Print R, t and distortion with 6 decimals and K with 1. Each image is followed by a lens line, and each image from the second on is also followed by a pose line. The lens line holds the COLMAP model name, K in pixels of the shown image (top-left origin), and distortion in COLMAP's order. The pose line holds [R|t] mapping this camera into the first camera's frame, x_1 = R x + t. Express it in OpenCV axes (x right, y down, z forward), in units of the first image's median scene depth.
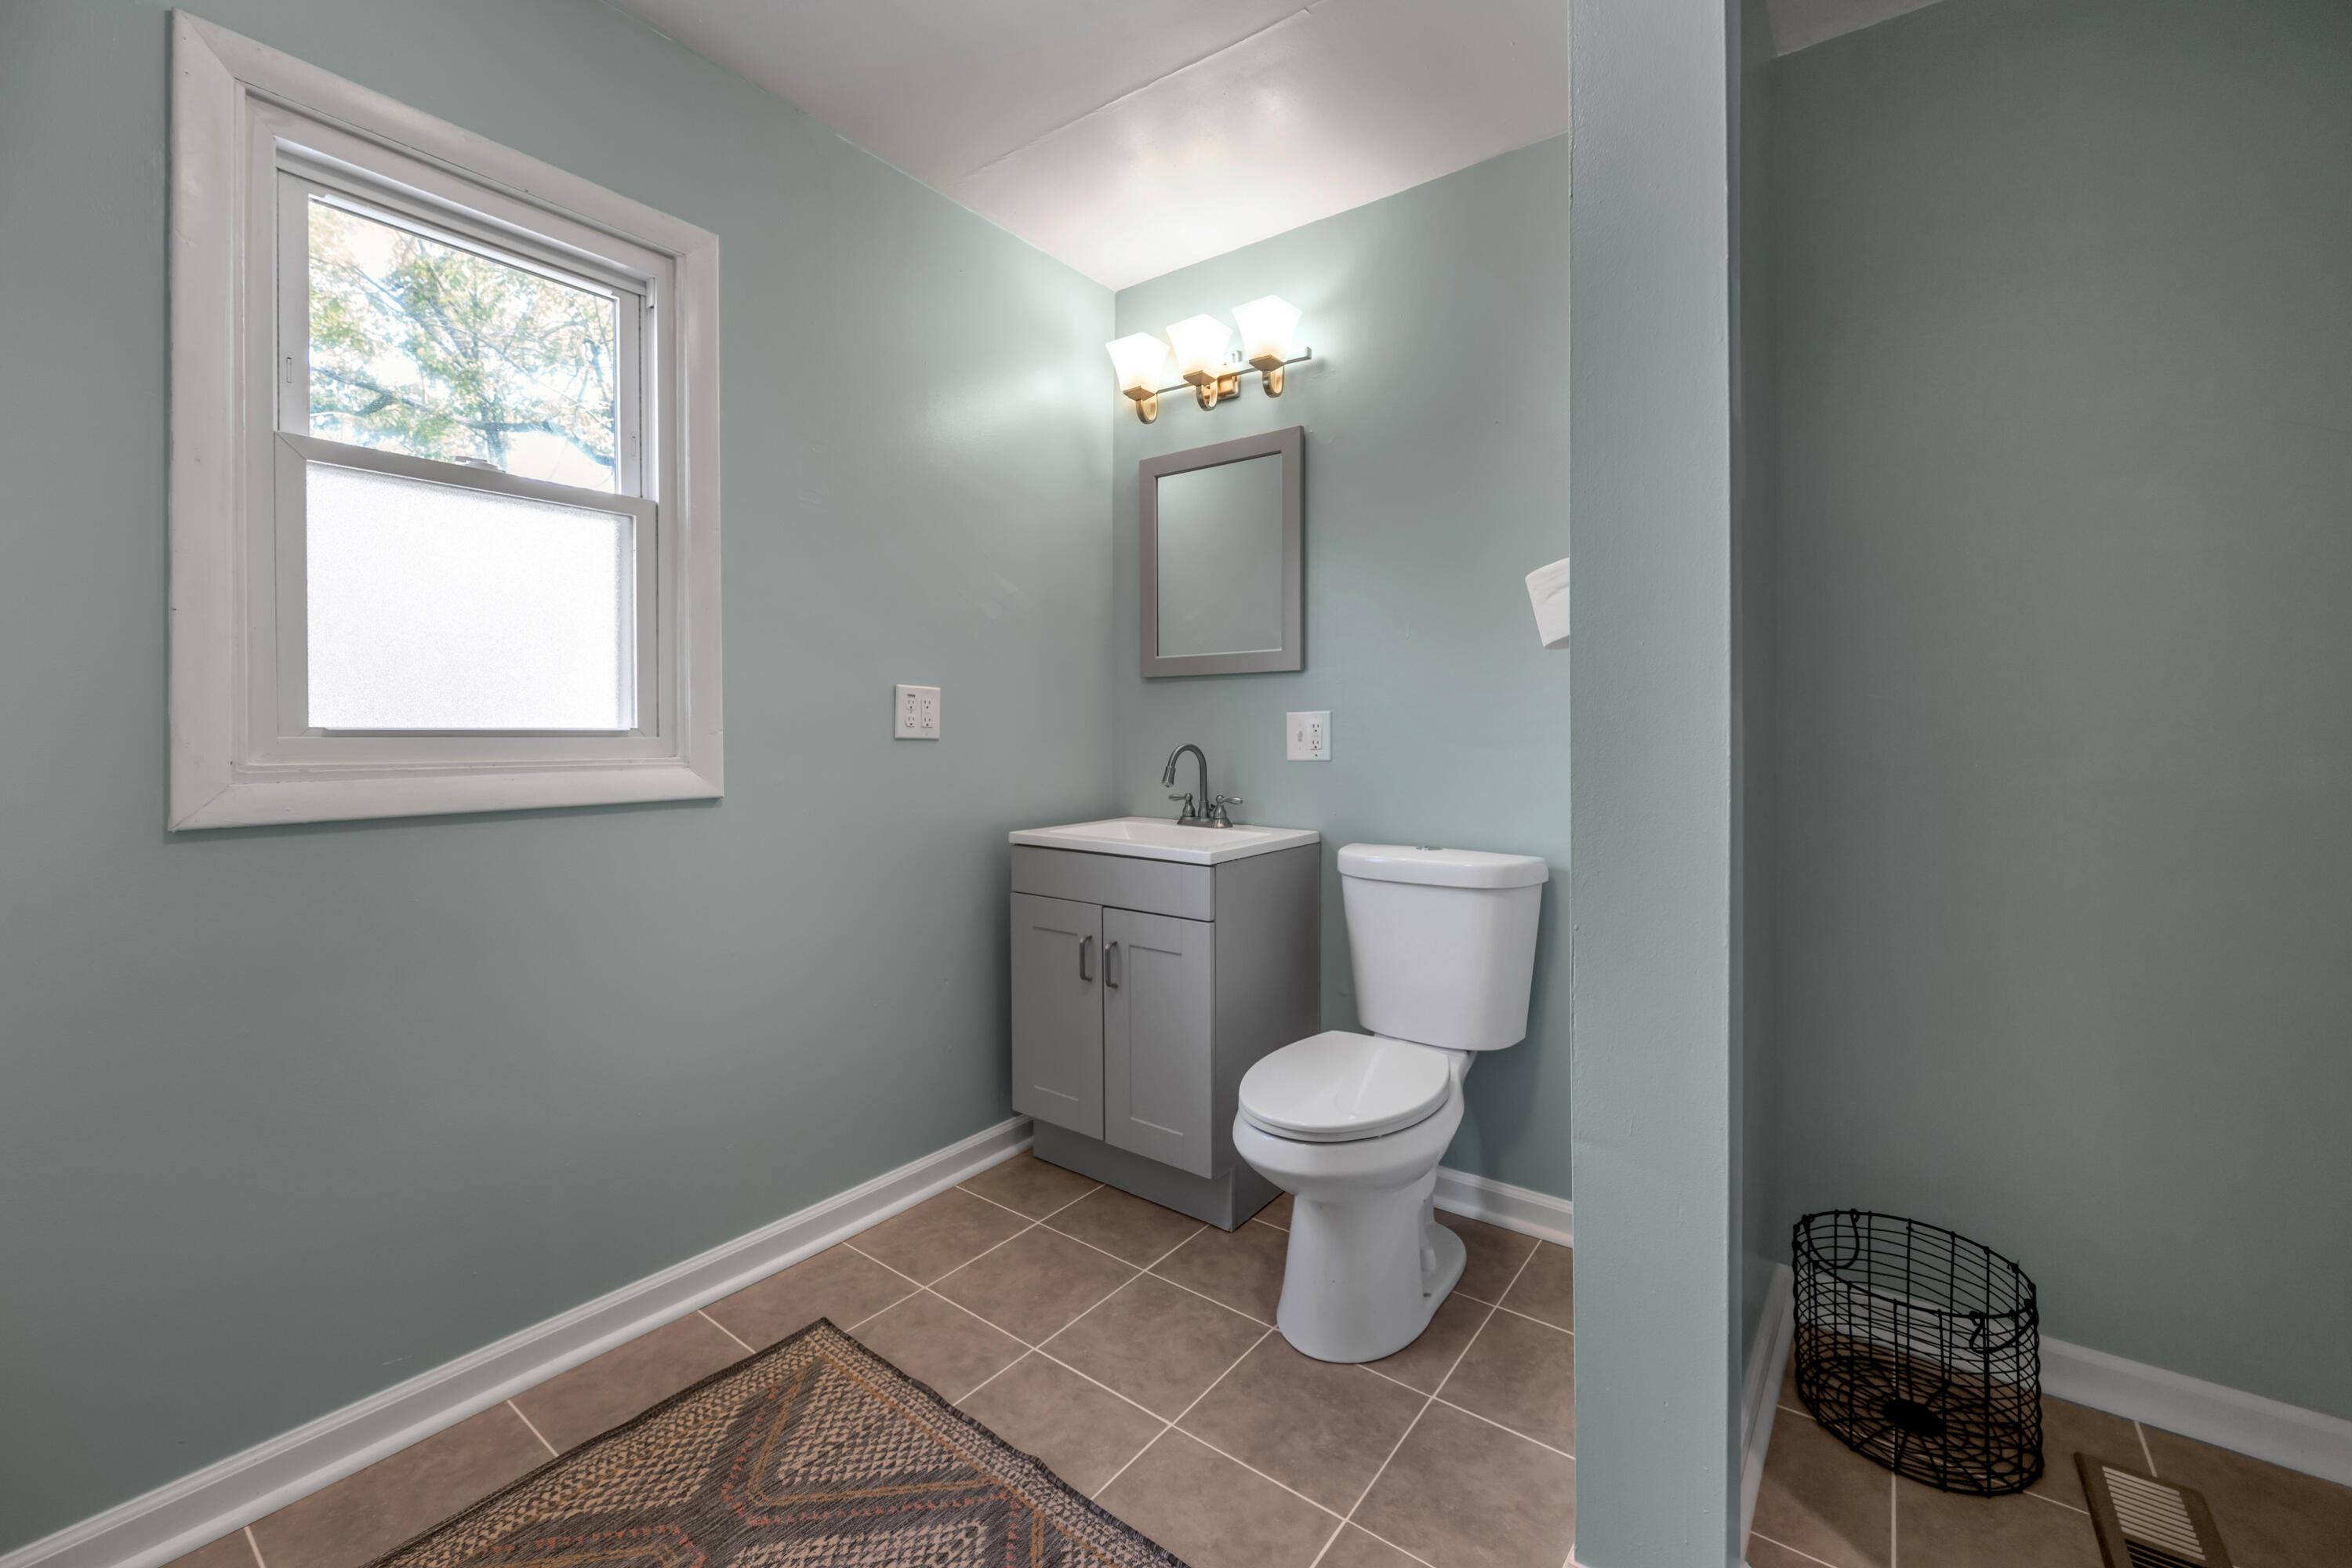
lens RADIAL K [[960.3, 0, 1190.7], [0, 960.3, 736.7], [0, 0, 1]] dist [-0.000595, 0.000528]
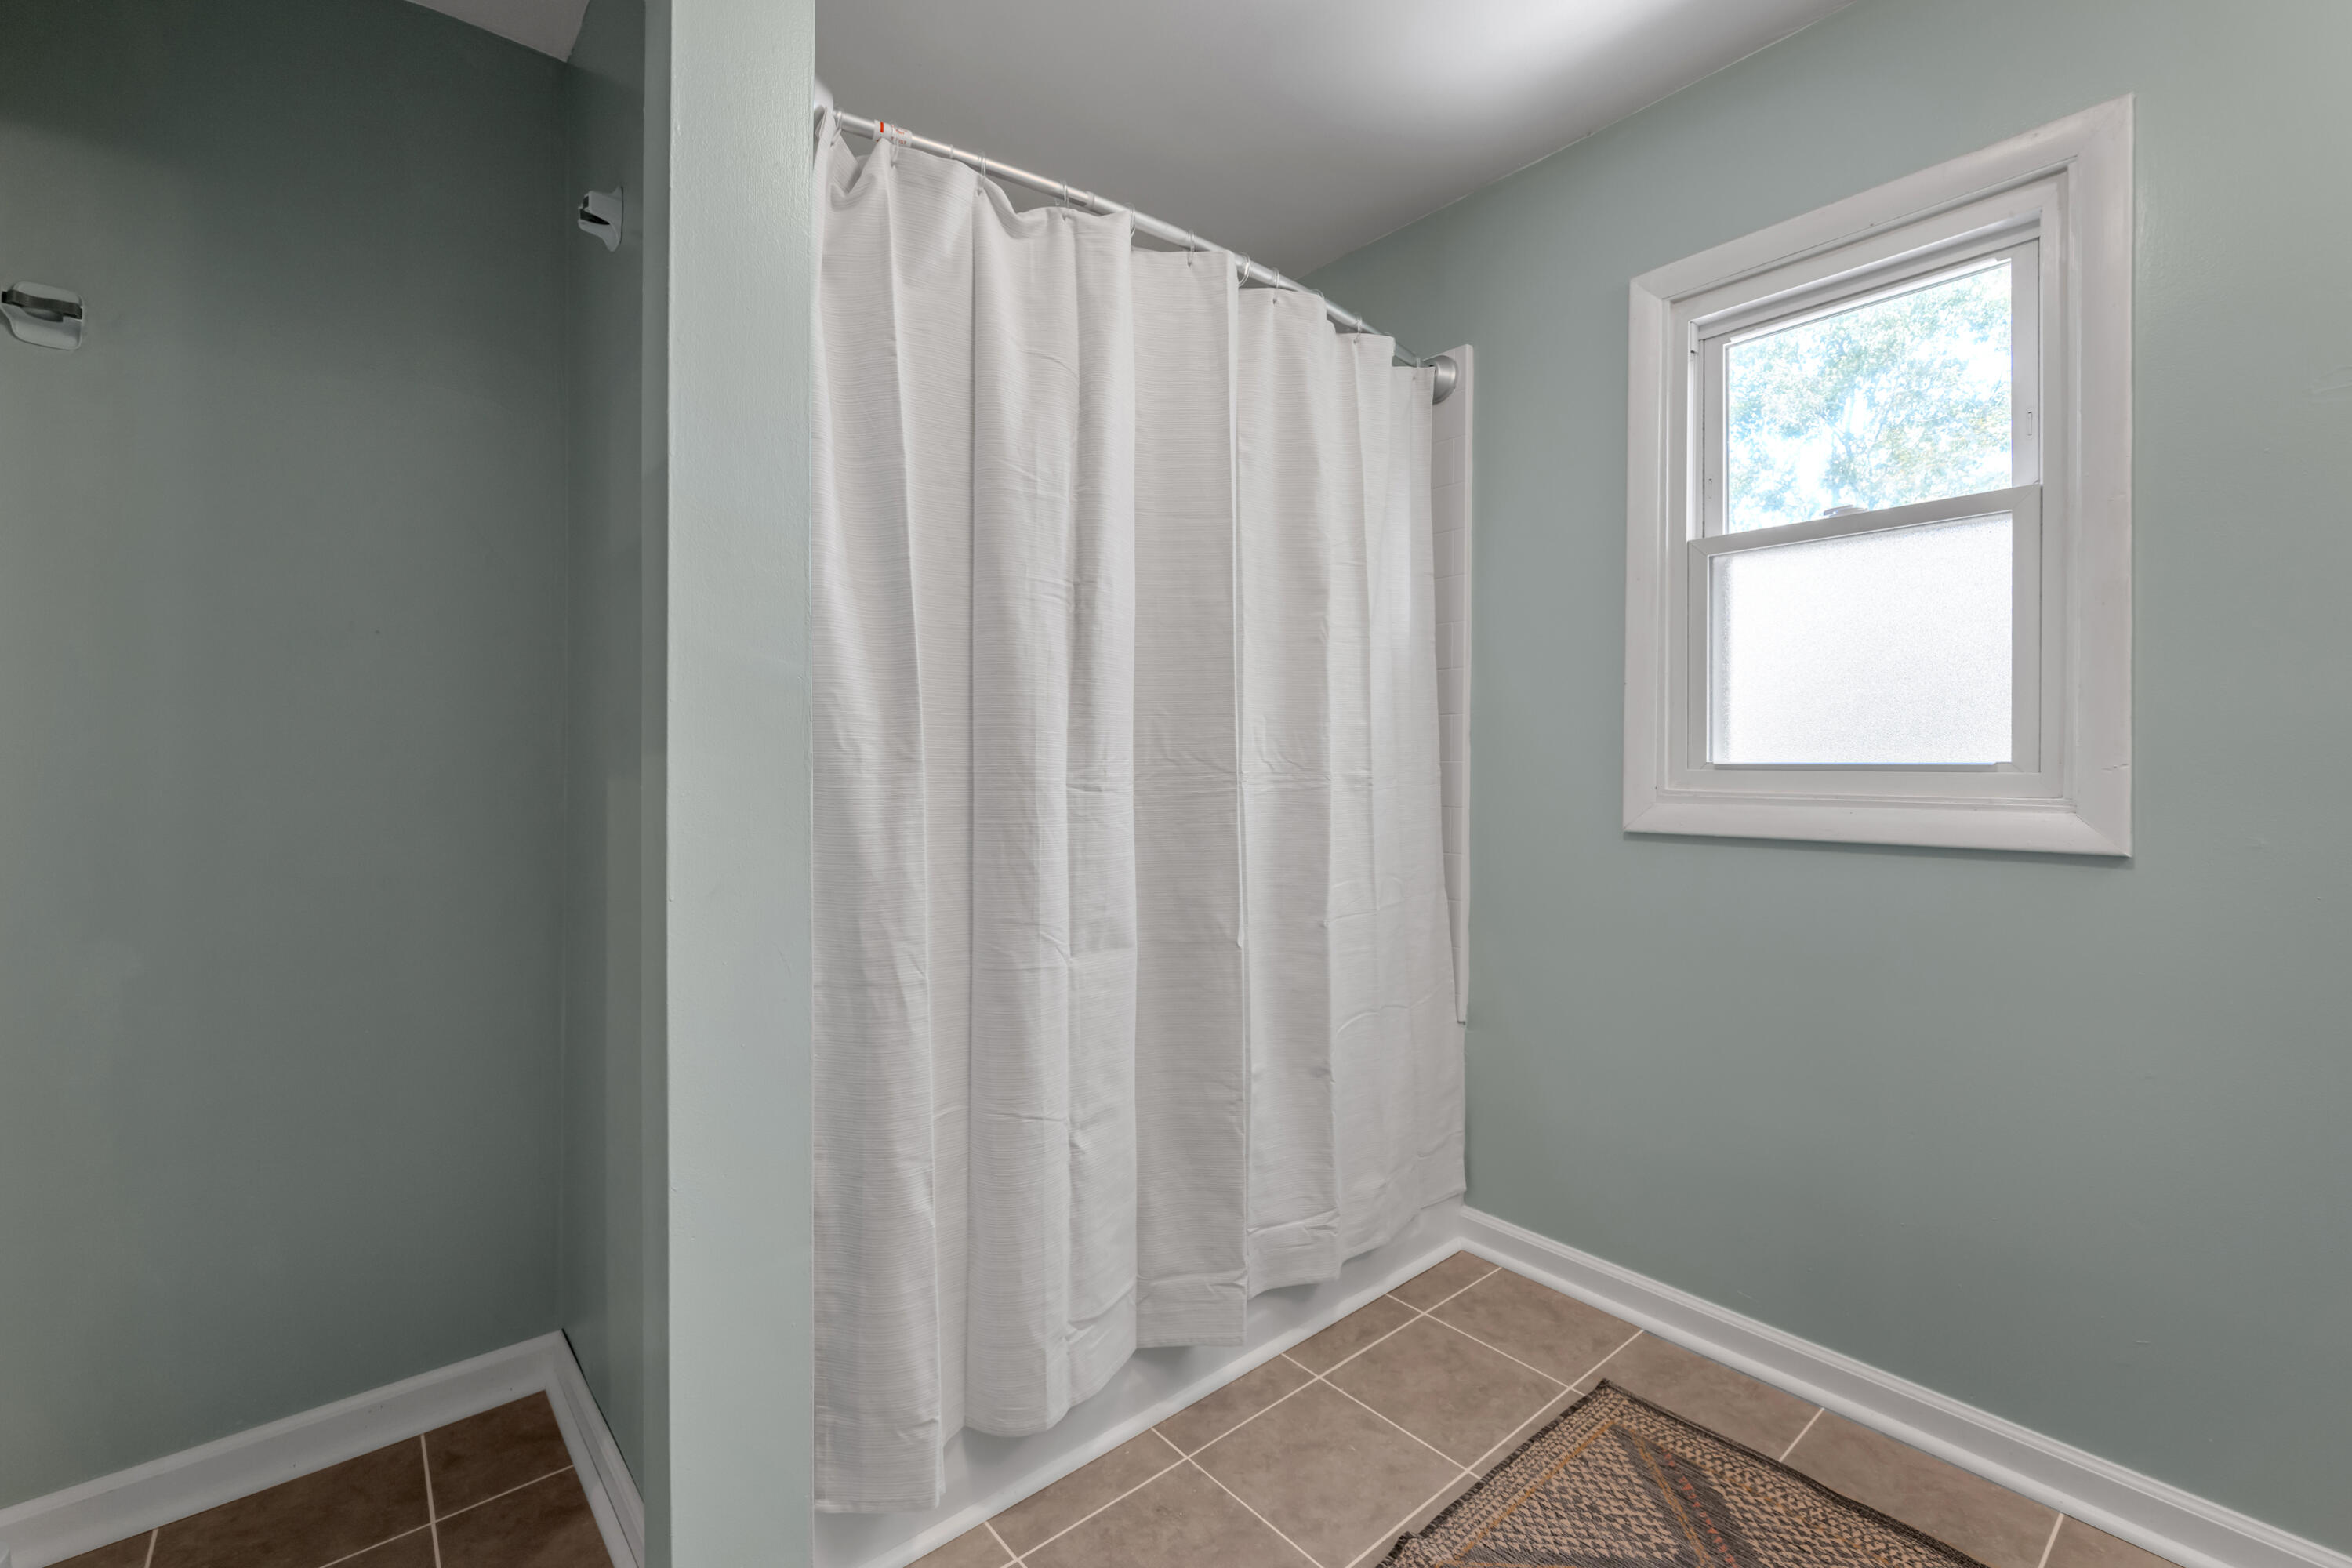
lens RADIAL K [[994.9, 0, 1188.1], [0, 994.9, 758.6], [0, 0, 1]] dist [0.002061, 0.000147]
pose [[-0.223329, -0.004737, -0.974732, 0.452522], [-0.005378, 0.999979, -0.003628, -0.004703], [0.974728, 0.004432, -0.223350, 0.513853]]
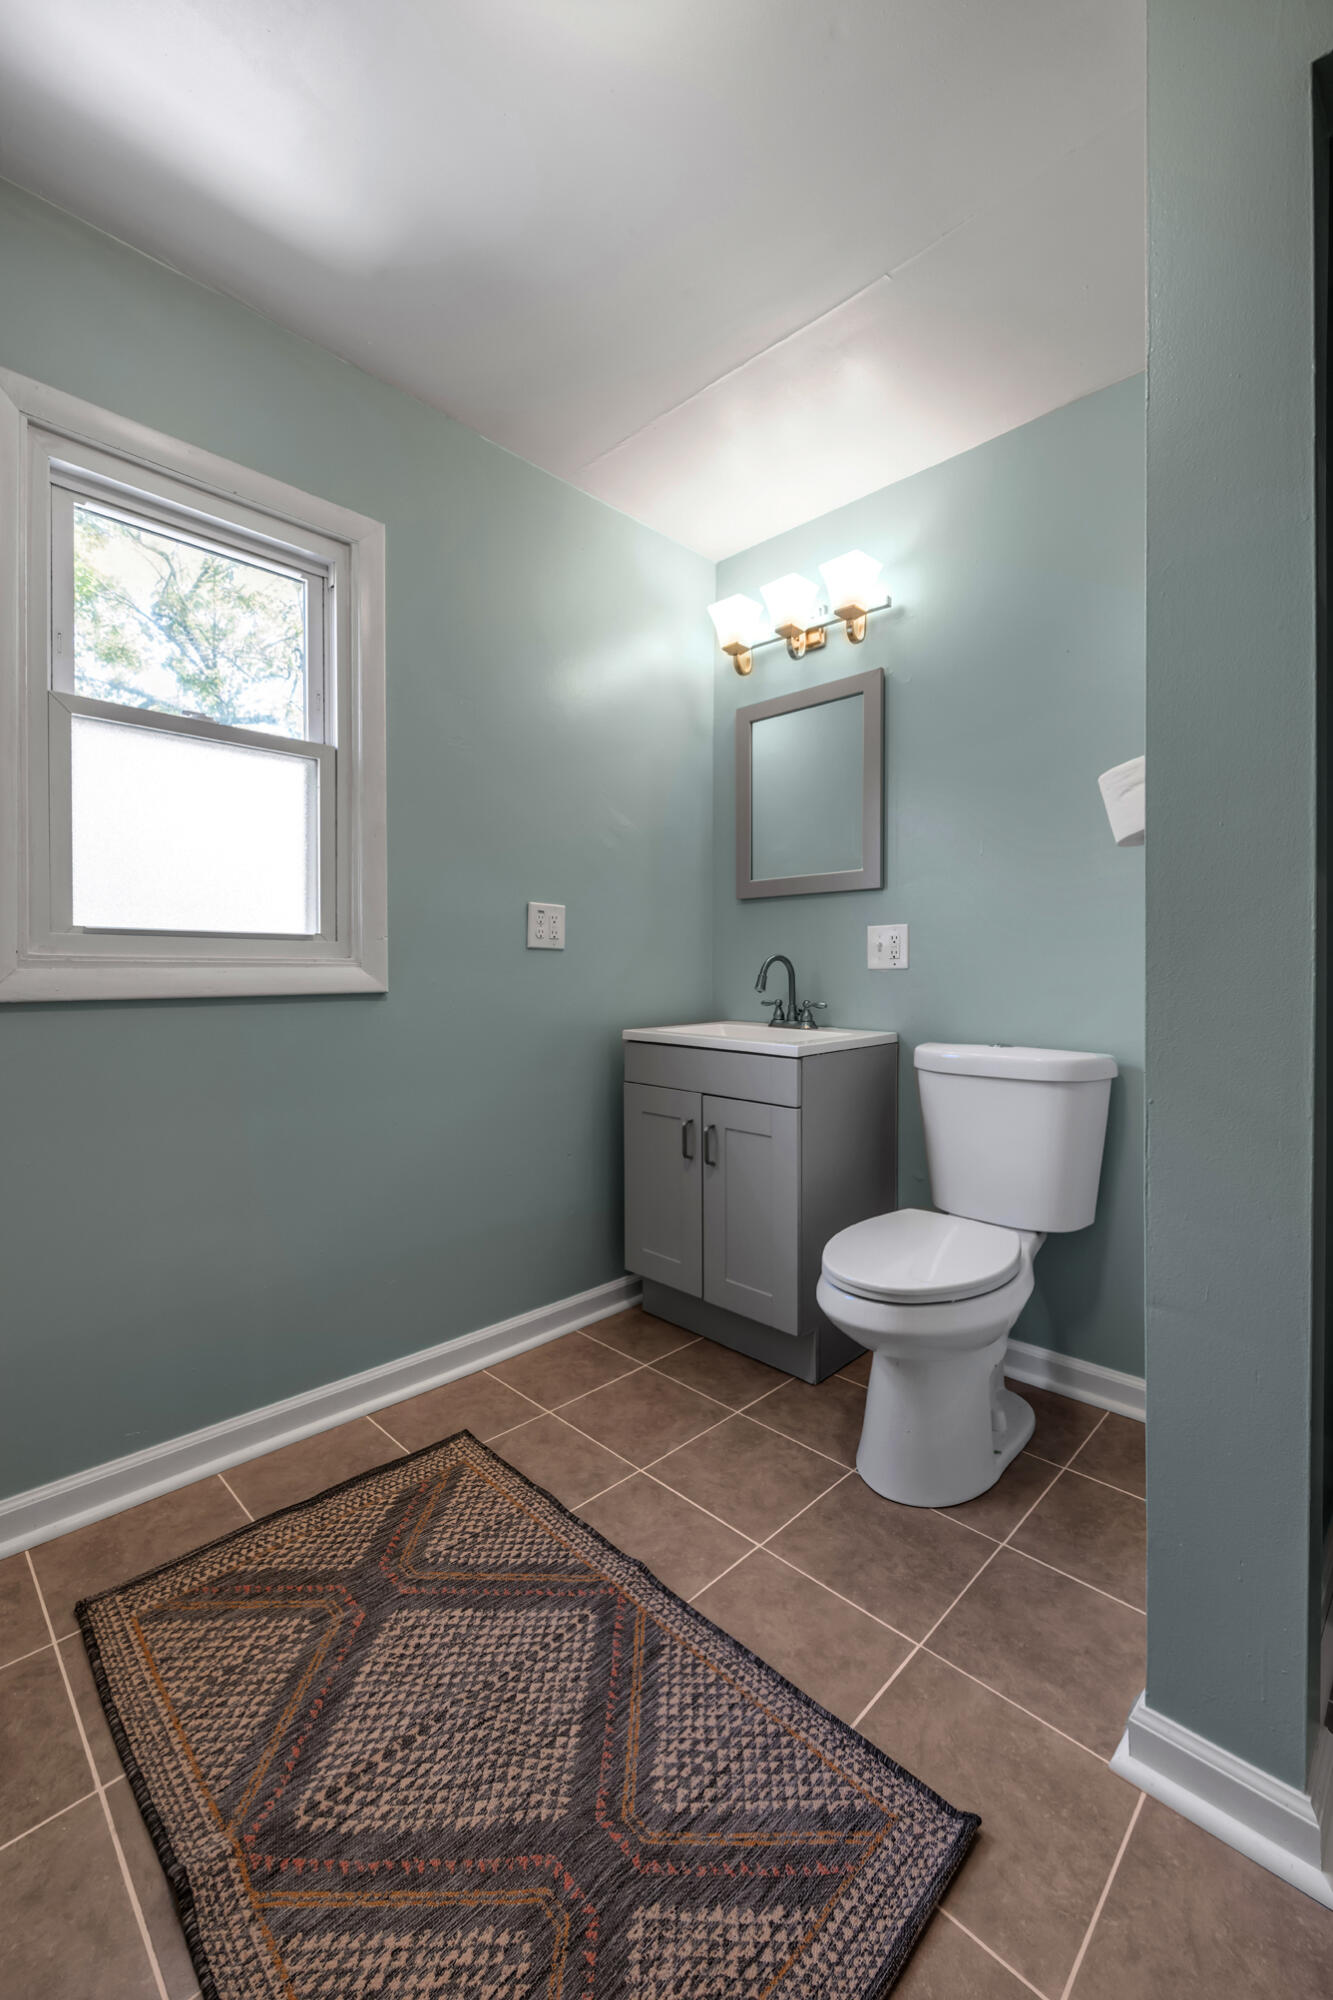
lens RADIAL K [[821.5, 0, 671.1], [0, 821.5, 976.4], [0, 0, 1]] dist [-0.000326, -0.000148]
pose [[0.990774, 0.003521, -0.135477, 0.004555], [-0.003190, 0.999991, 0.002657, 0.042951], [0.135485, -0.002200, 0.990777, 0.031800]]
